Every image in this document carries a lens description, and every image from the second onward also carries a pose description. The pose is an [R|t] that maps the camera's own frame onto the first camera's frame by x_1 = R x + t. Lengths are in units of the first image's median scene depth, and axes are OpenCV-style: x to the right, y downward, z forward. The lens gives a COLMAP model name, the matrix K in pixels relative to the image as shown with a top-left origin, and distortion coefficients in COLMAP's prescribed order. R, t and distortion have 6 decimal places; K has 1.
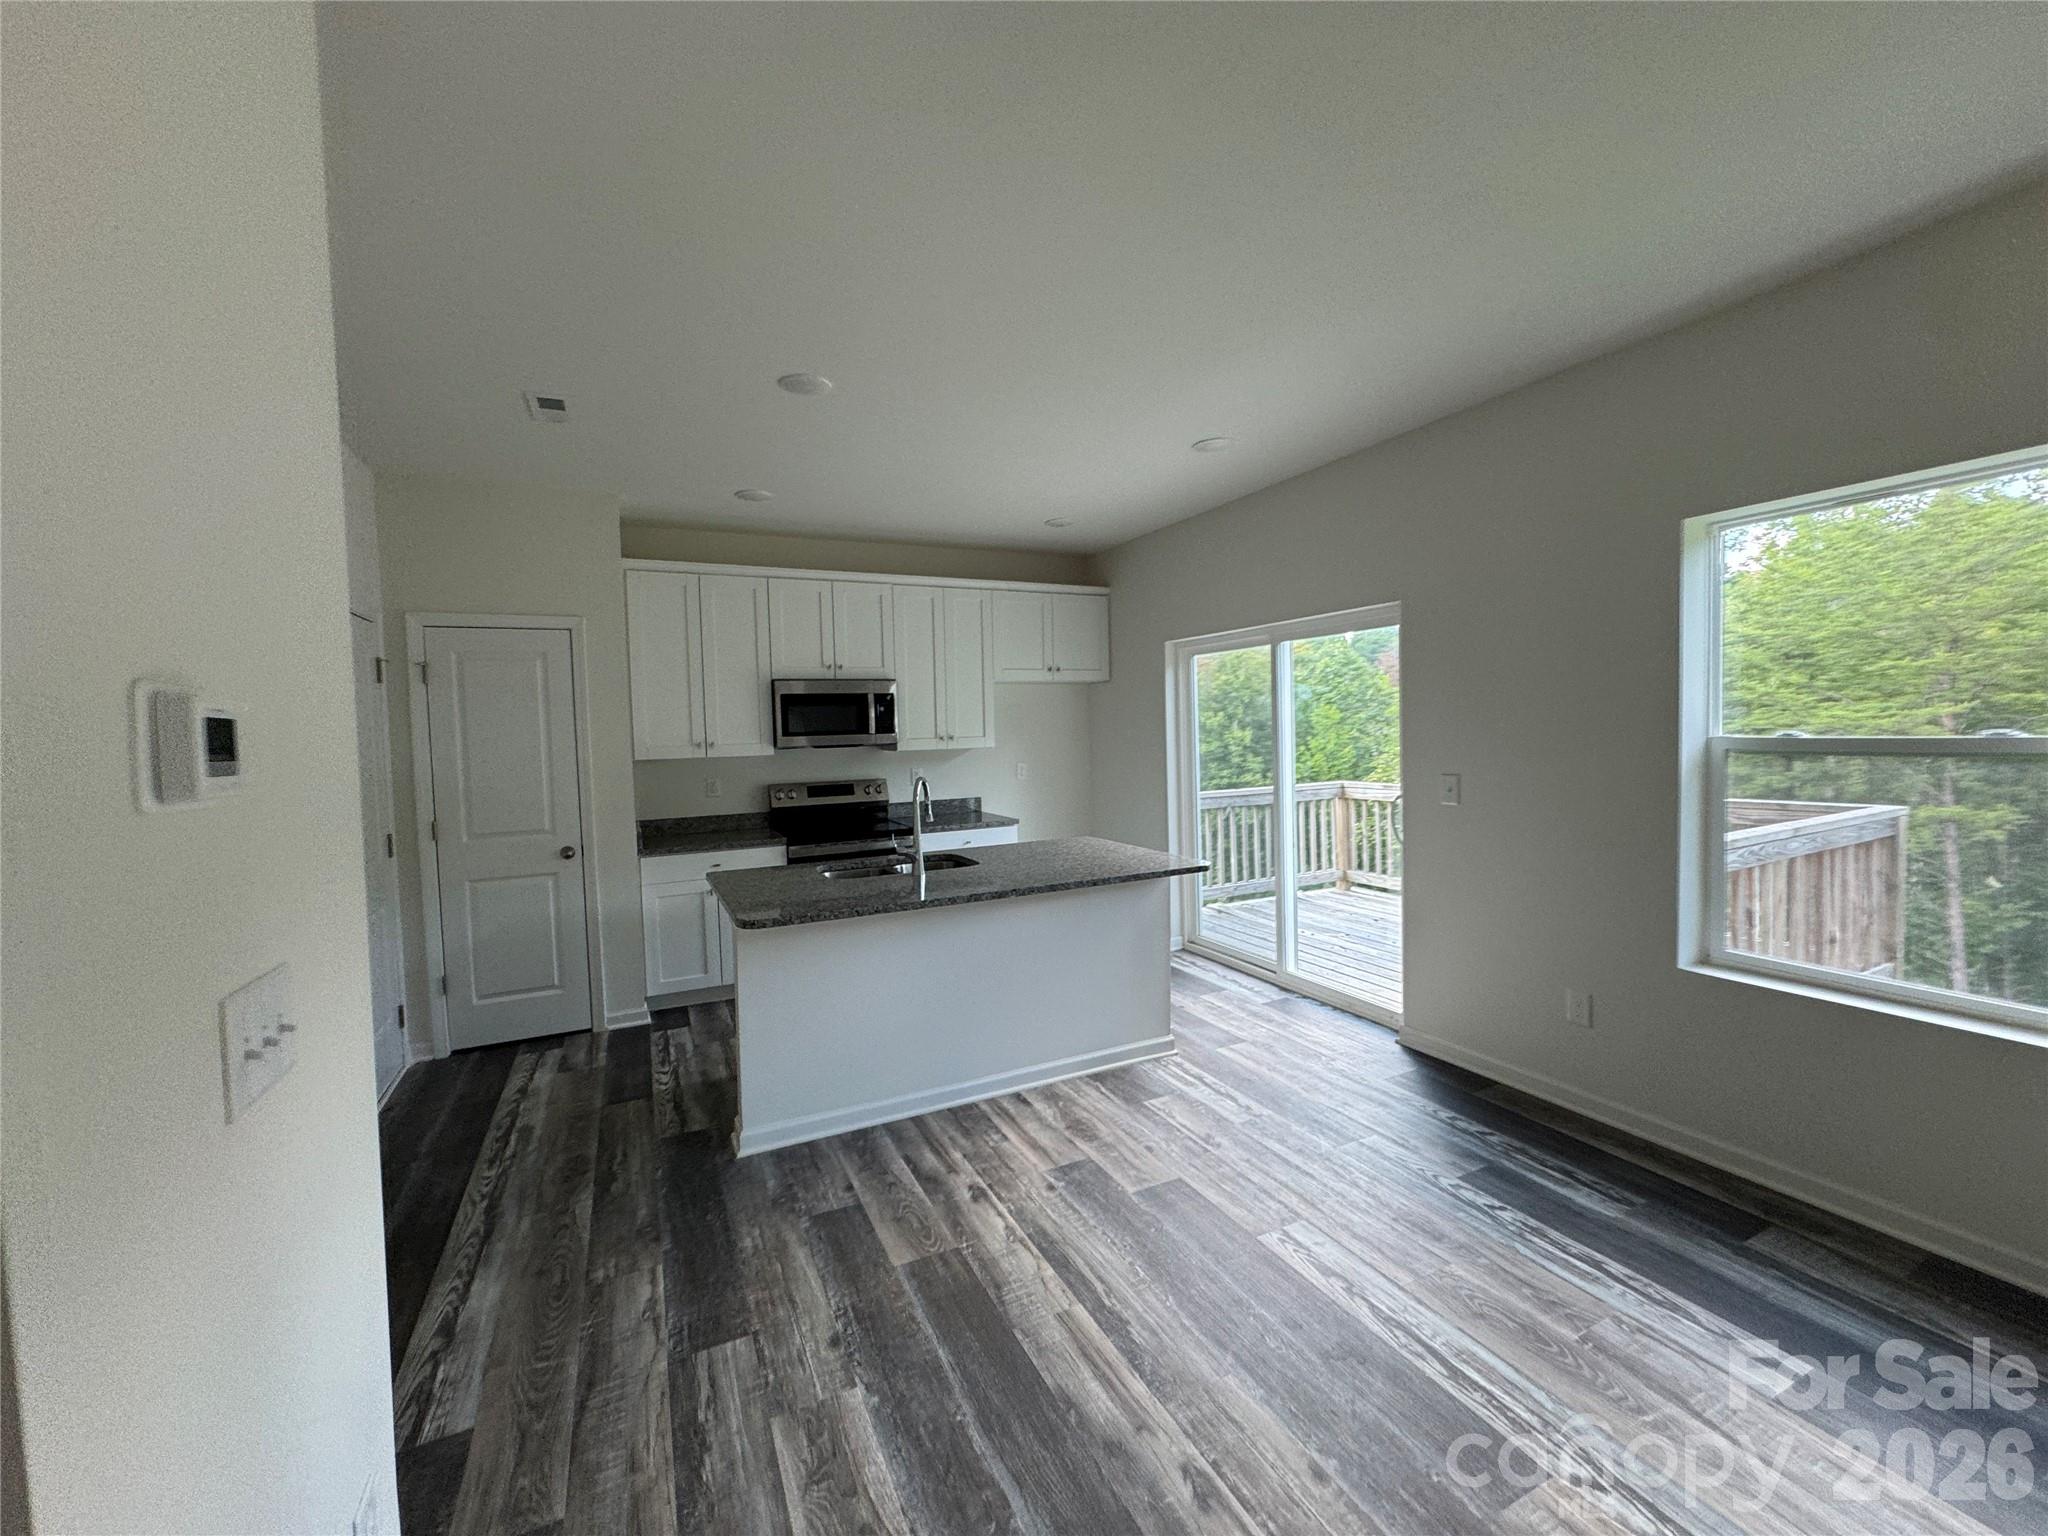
lens RADIAL K [[818.5, 0, 1024.0], [0, 818.5, 768.0], [0, 0, 1]] dist [-0.000690, -0.000380]
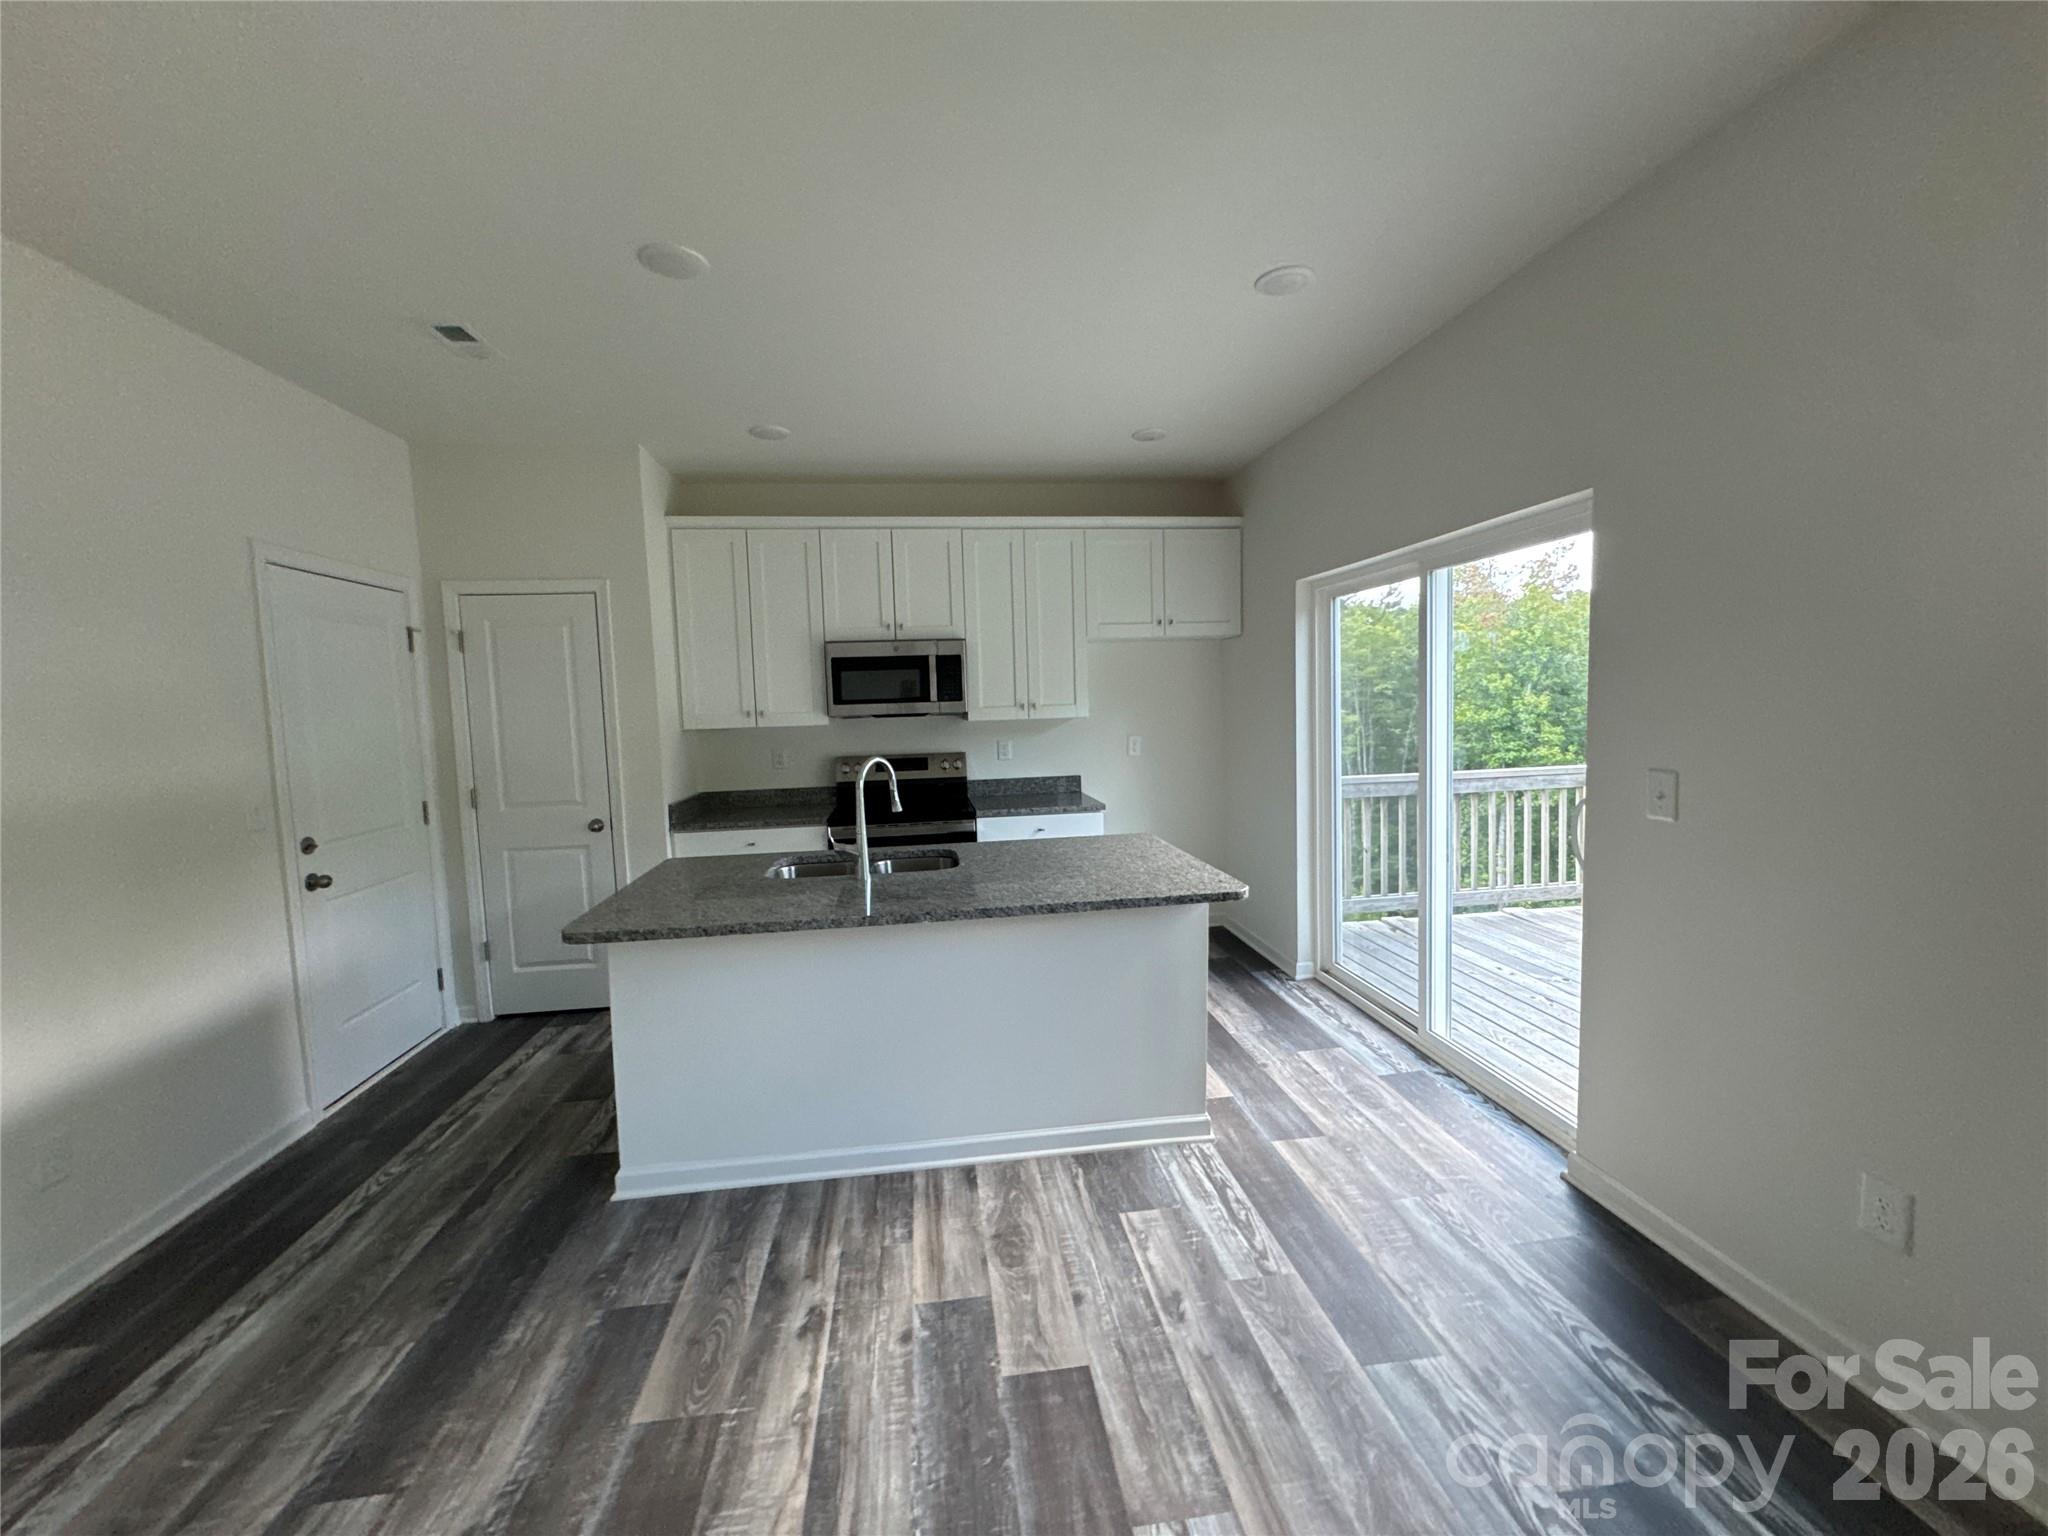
lens RADIAL K [[818.5, 0, 1024.0], [0, 818.5, 768.0], [0, 0, 1]] dist [-0.000690, -0.000380]
pose [[0.950391, 0.024138, -0.310119, 0.214143], [-0.011284, 0.999004, 0.043176, -0.011408], [0.310853, -0.037535, 0.949717, 0.231415]]
